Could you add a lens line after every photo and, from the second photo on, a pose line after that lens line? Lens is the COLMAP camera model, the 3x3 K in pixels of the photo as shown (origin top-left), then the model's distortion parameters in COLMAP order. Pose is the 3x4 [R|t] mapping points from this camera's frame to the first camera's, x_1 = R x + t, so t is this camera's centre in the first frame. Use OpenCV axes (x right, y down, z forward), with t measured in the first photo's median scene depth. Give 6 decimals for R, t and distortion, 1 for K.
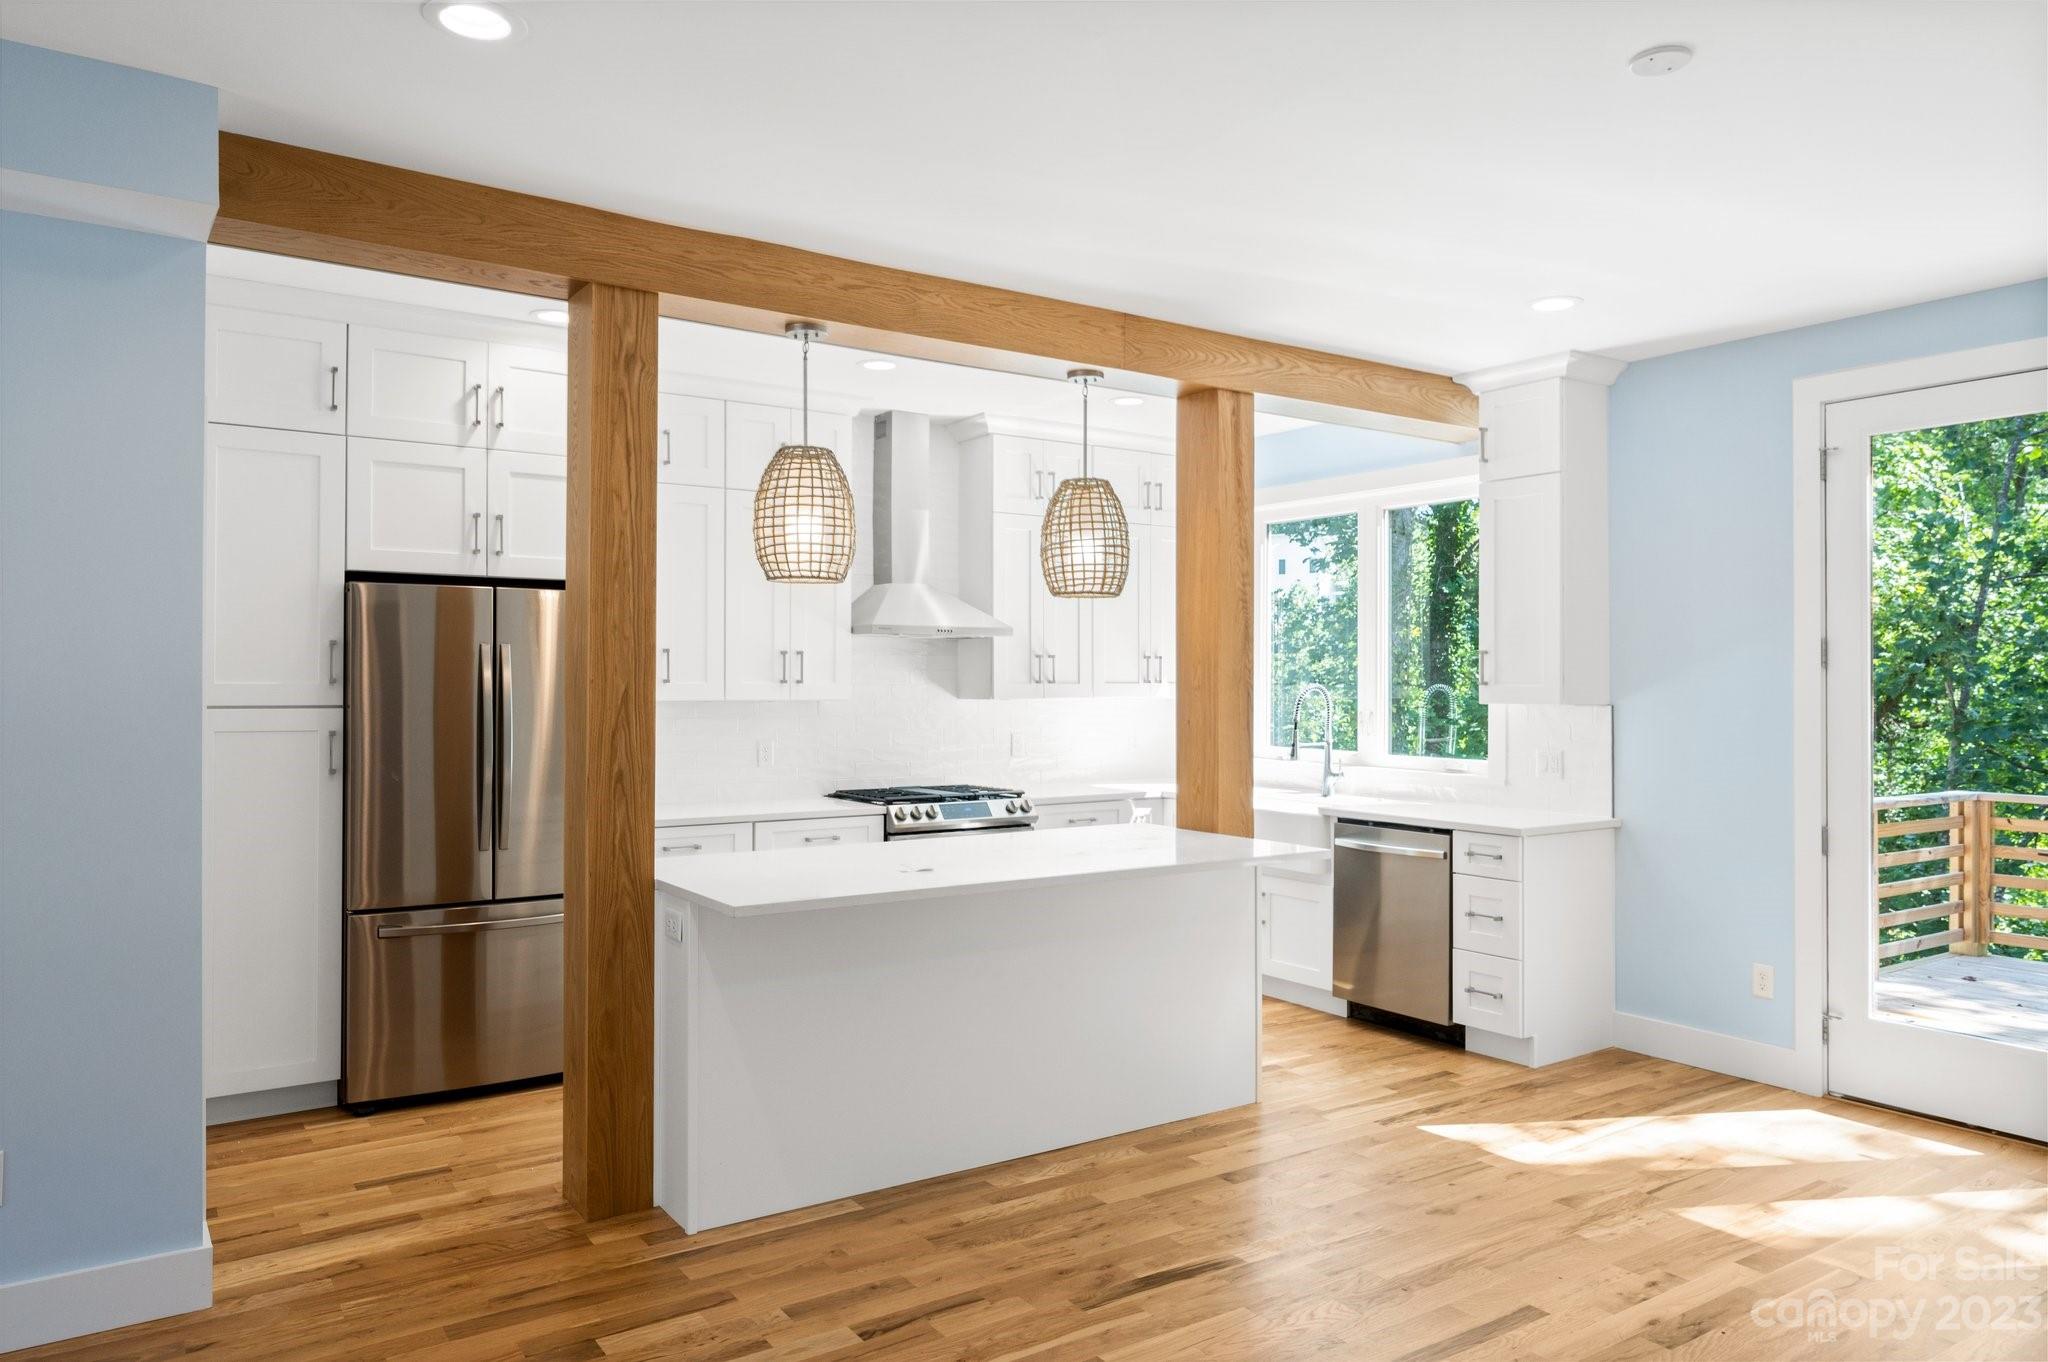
lens RADIAL K [[1345.8, 0, 1023.0], [0, 1345.8, 682.5], [0, 0, 1]] dist [0.011443, 0.001450]
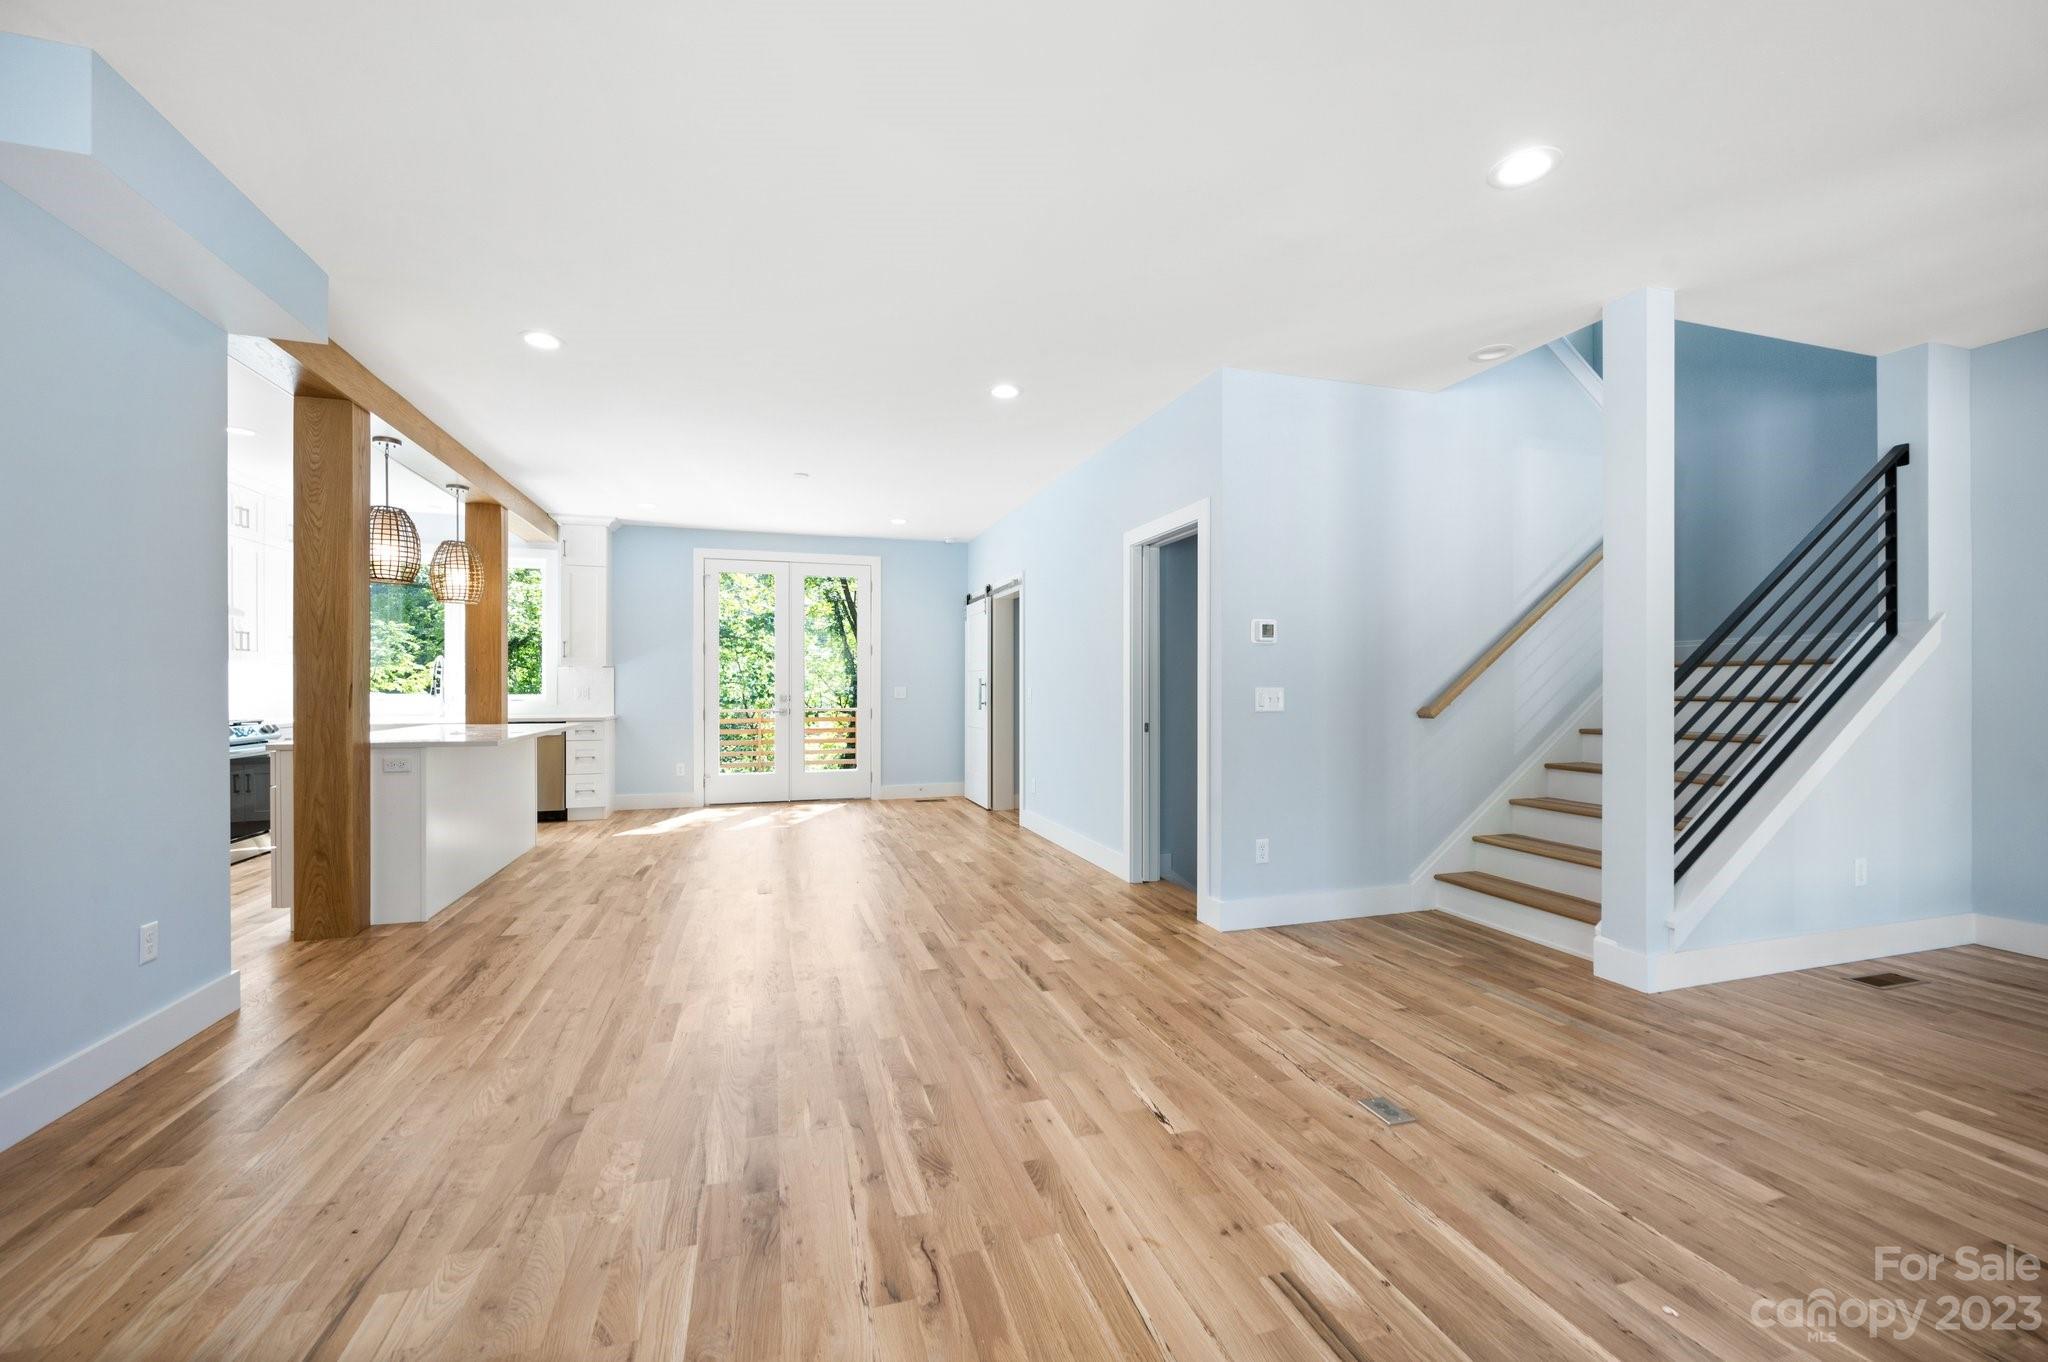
lens RADIAL K [[804.8, 0, 1028.7], [0, 804.8, 677.6], [0, 0, 1]] dist [-0.003313, 0.000539]
pose [[0.282764, 0.003467, 0.959183, -0.757947], [0.001444, 0.999991, -0.004040, 0.044663], [-0.959188, 0.002528, 0.282757, -0.105329]]
